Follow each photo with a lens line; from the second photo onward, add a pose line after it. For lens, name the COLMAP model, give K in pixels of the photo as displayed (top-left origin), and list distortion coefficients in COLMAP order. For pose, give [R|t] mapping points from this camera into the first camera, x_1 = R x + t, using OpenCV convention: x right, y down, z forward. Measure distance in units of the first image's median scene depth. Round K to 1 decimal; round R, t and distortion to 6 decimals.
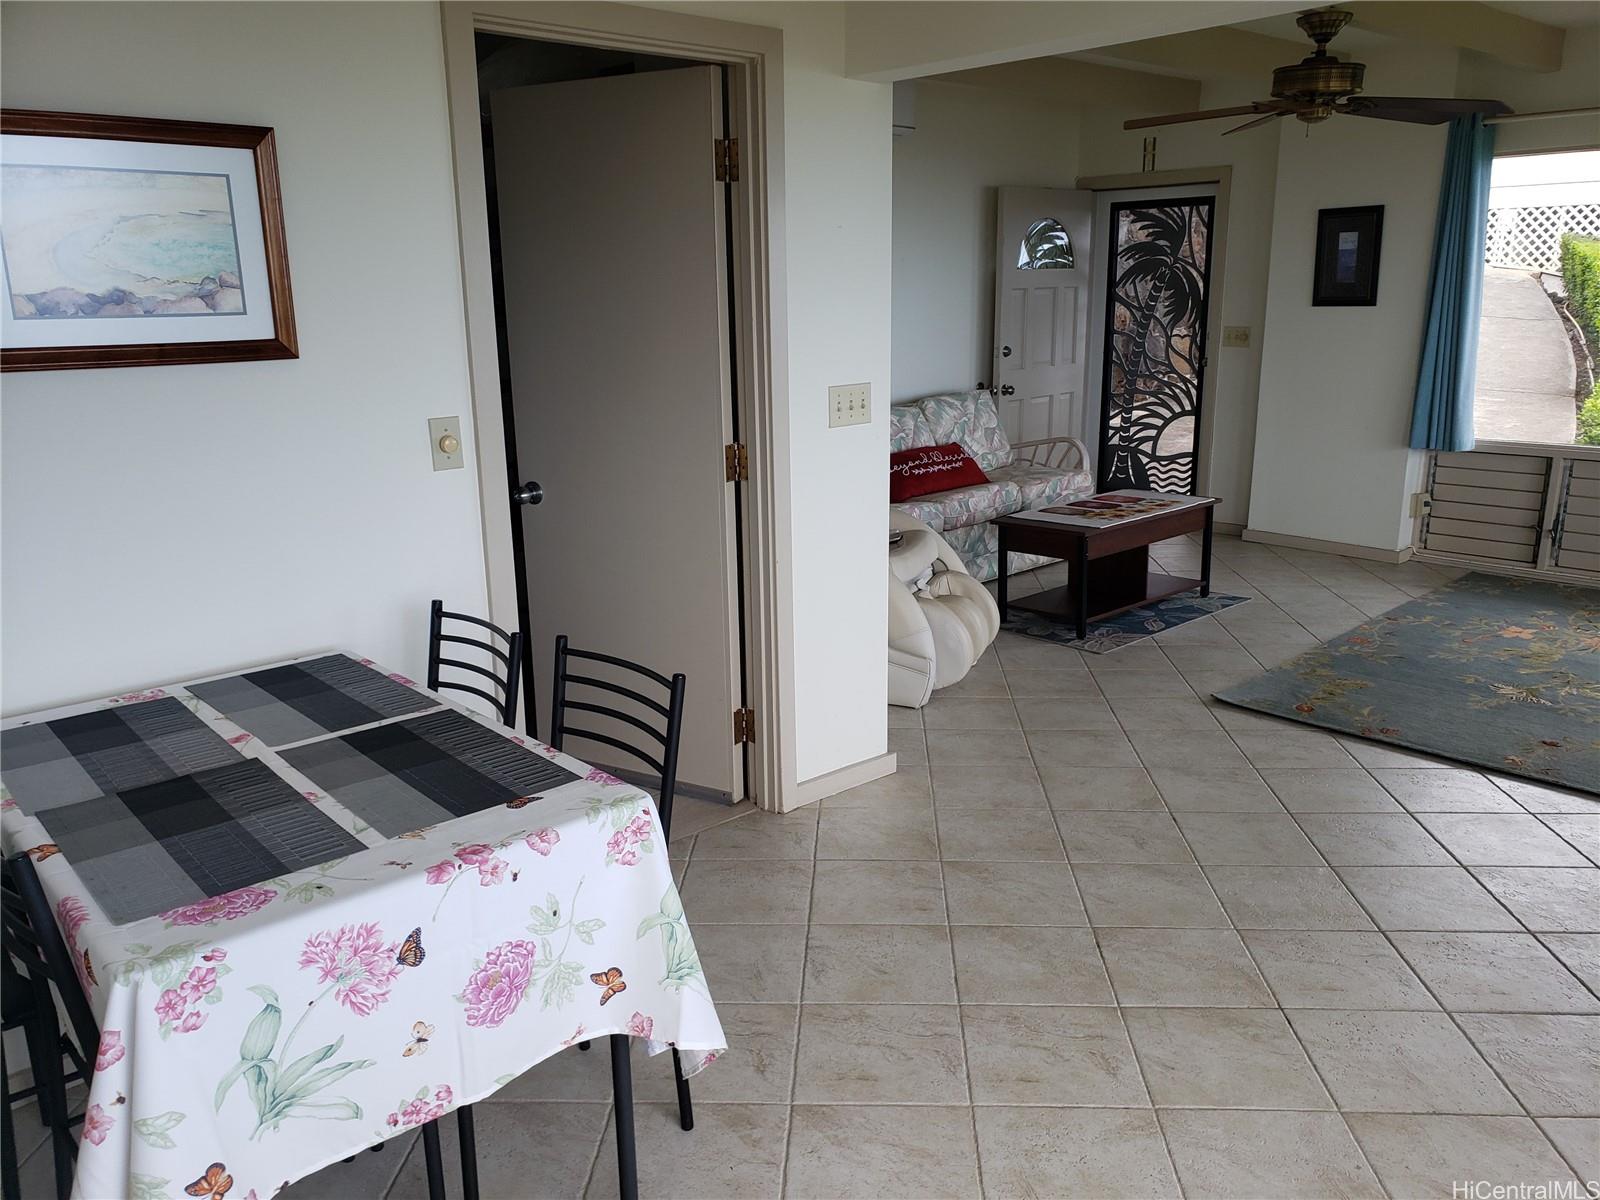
lens RADIAL K [[1248.1, 0, 798.8], [0, 1248.1, 613.7], [0, 0, 1]] dist [-0.011614, 0.028019]
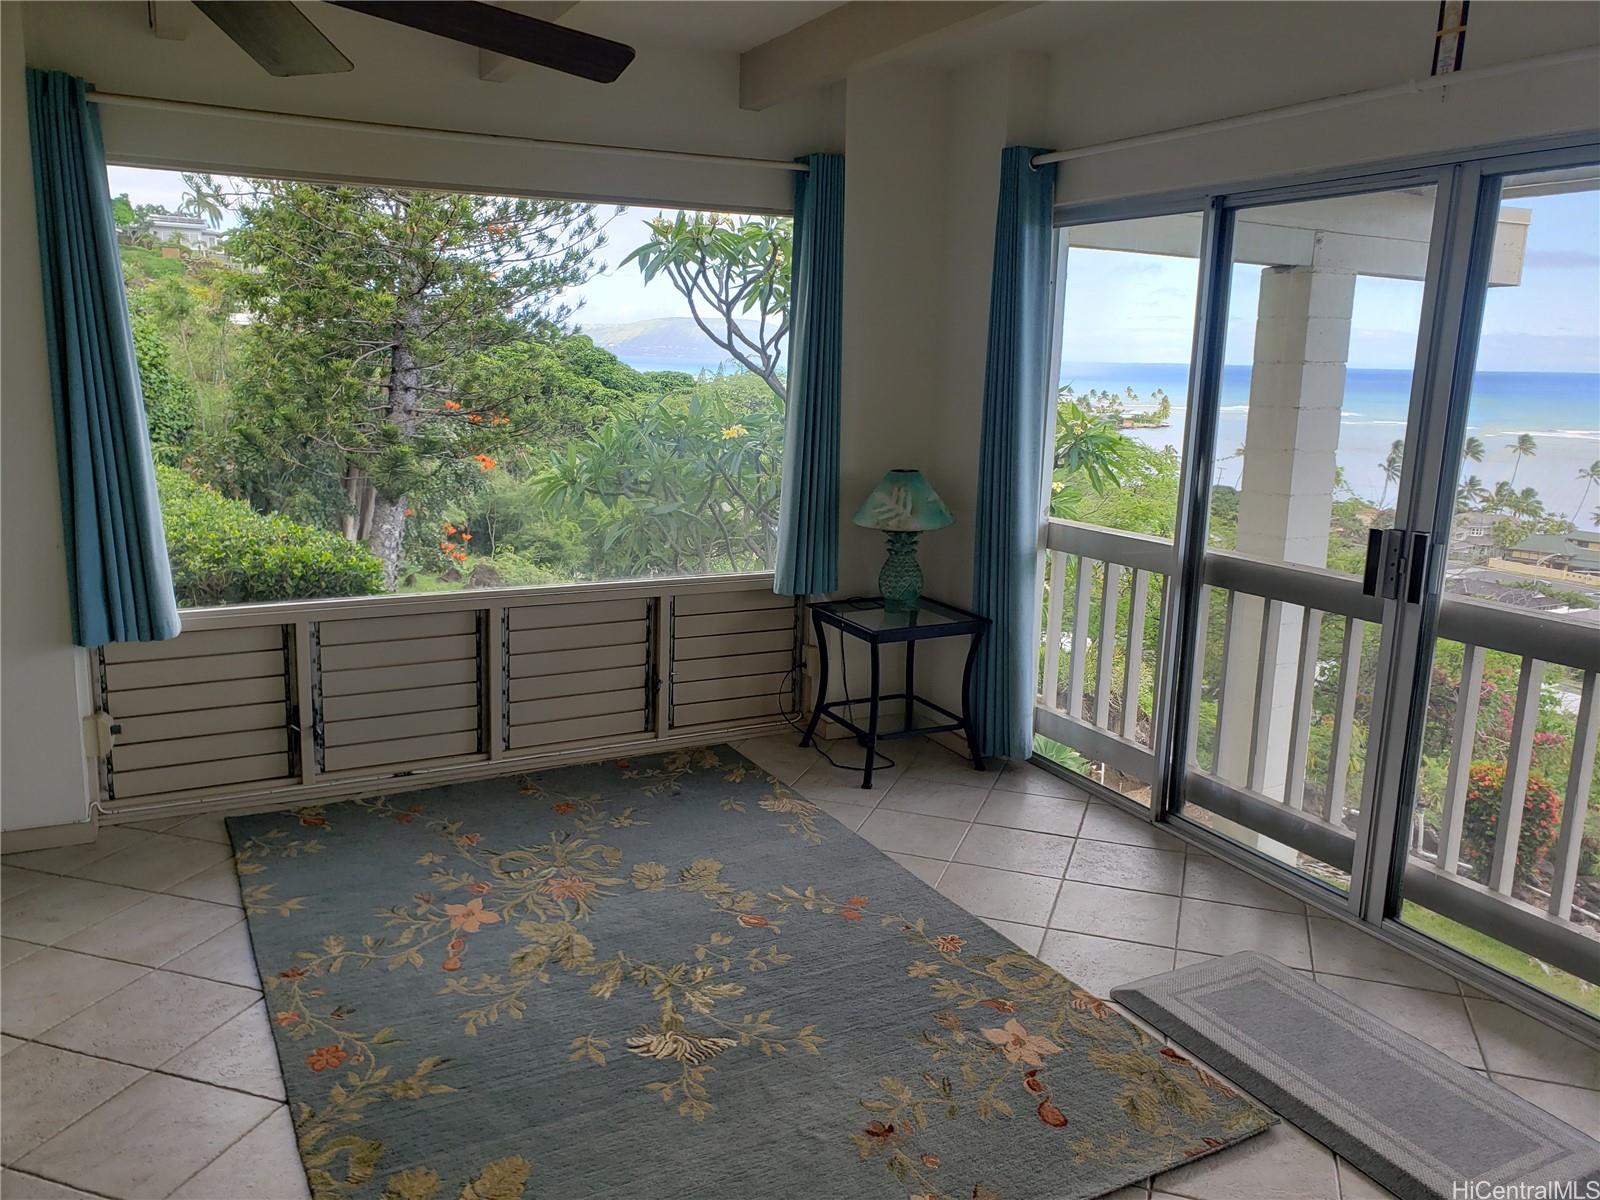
lens RADIAL K [[1257.5, 0, 807.6], [0, 1257.5, 598.2], [0, 0, 1]] dist [0.038612, -0.051846]
pose [[0.263986, -0.164160, 0.950454, 0.024716], [0.221708, 0.969352, 0.105845, -0.123674], [-0.938700, 0.182782, 0.292290, 0.444843]]
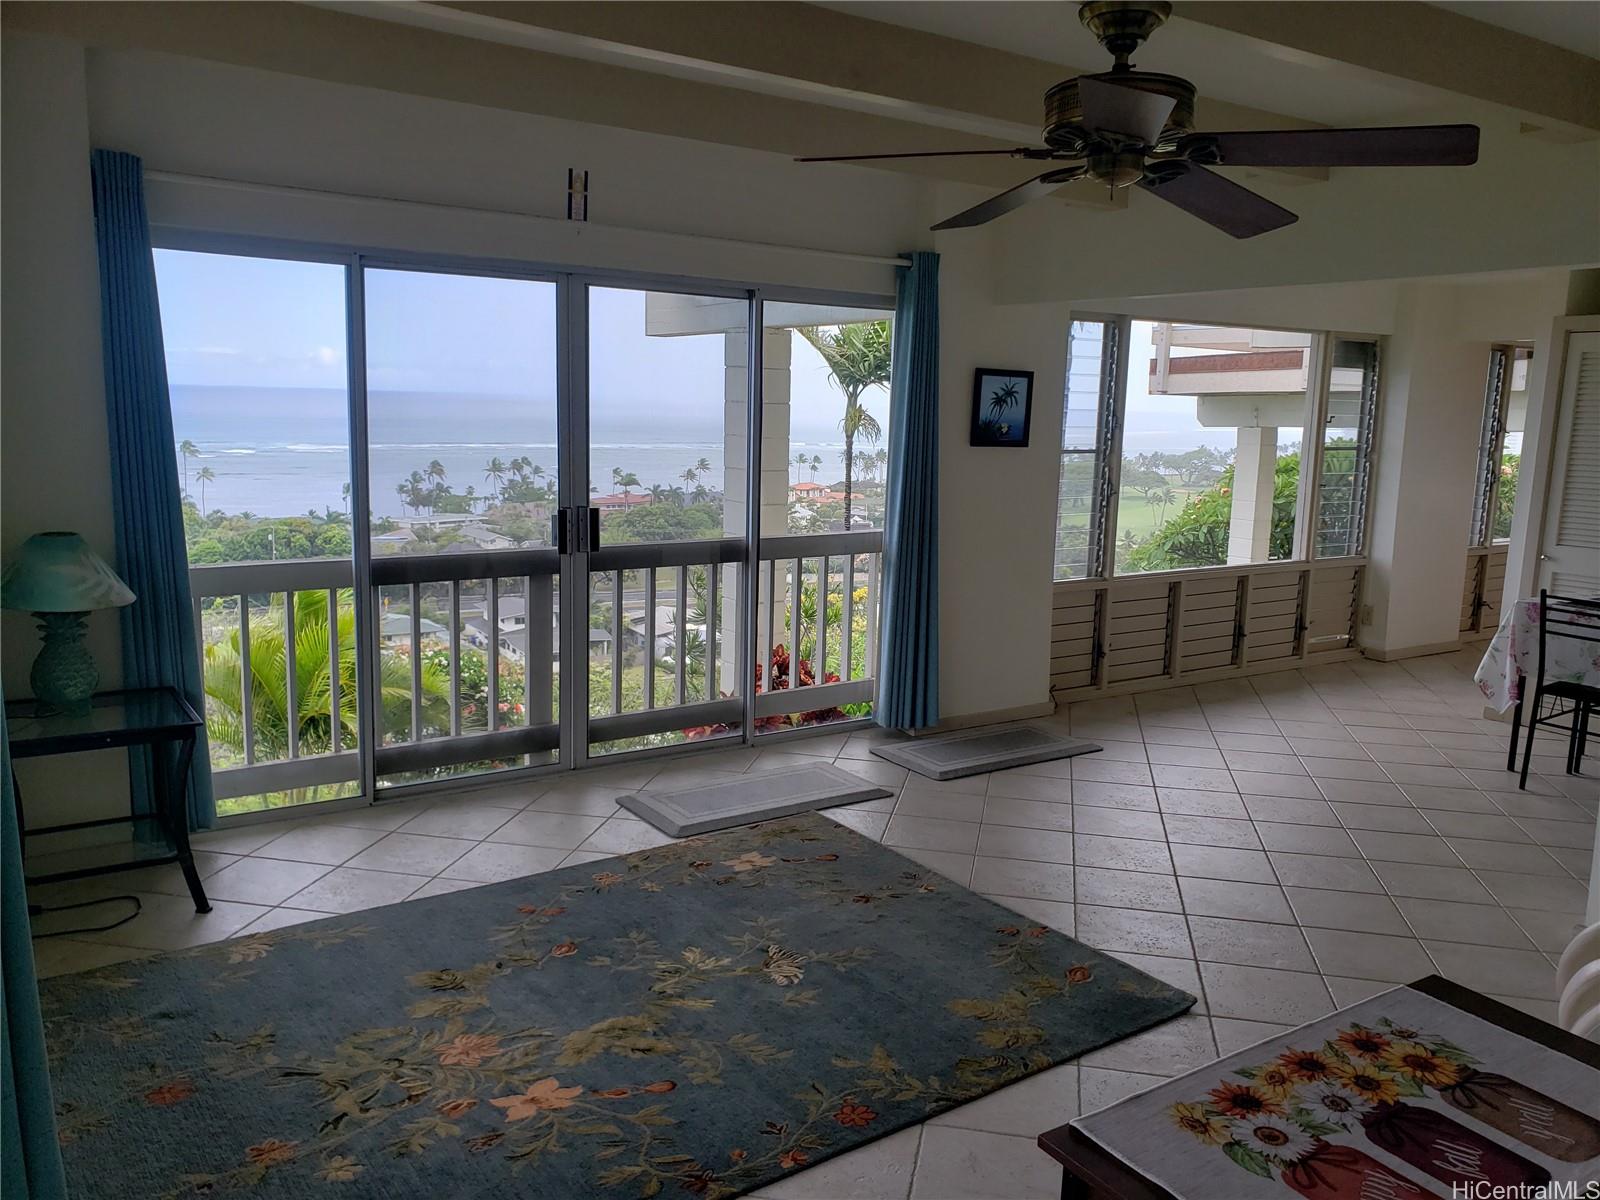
lens RADIAL K [[1257.5, 0, 807.6], [0, 1257.5, 598.2], [0, 0, 1]] dist [0.038612, -0.051846]
pose [[-0.989905, -0.027105, 0.139114, 0.283928], [0.031938, 0.913636, 0.405277, -0.280265], [-0.138085, 0.405629, -0.903547, 0.991249]]
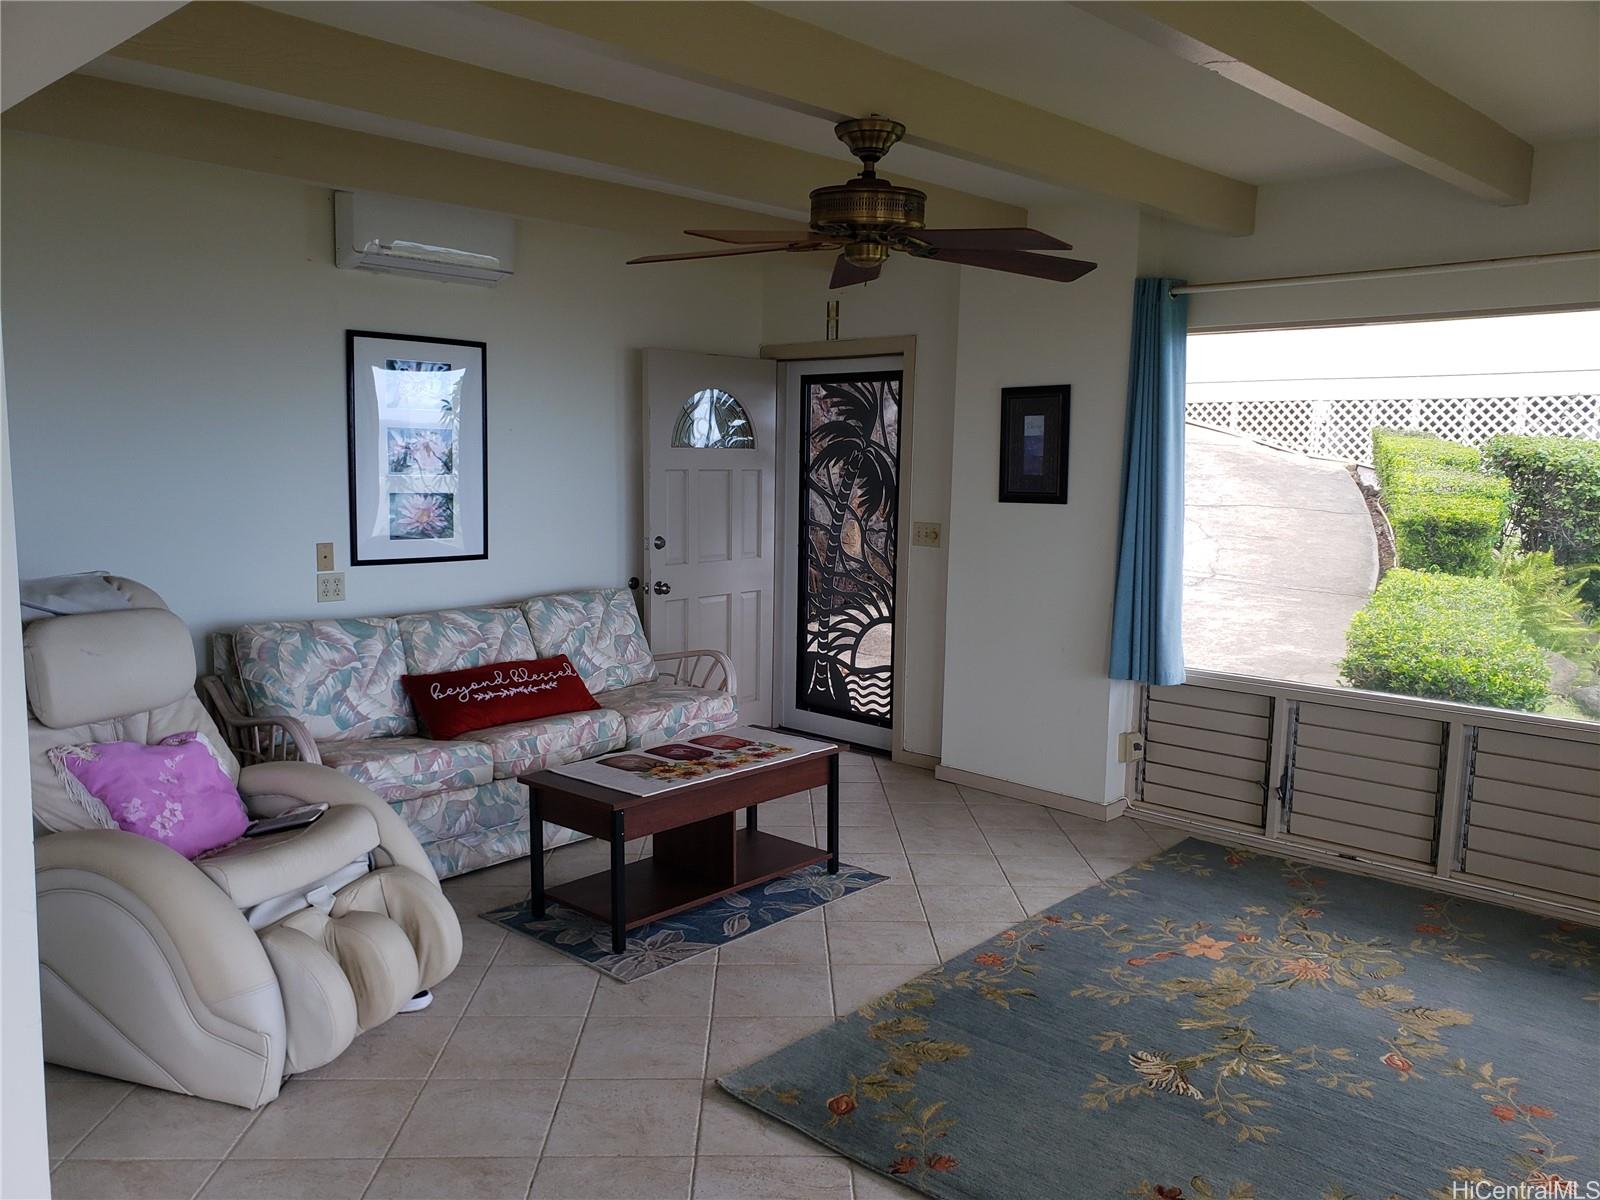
lens RADIAL K [[1239.9, 0, 795.6], [0, 1239.9, 604.1], [0, 0, 1]] dist [0.053634, -0.002782]
pose [[0.996705, 0.024401, 0.077357, 0.194689], [-0.013636, 0.990513, -0.136744, -0.058598], [-0.079960, 0.135238, 0.987581, 0.186847]]
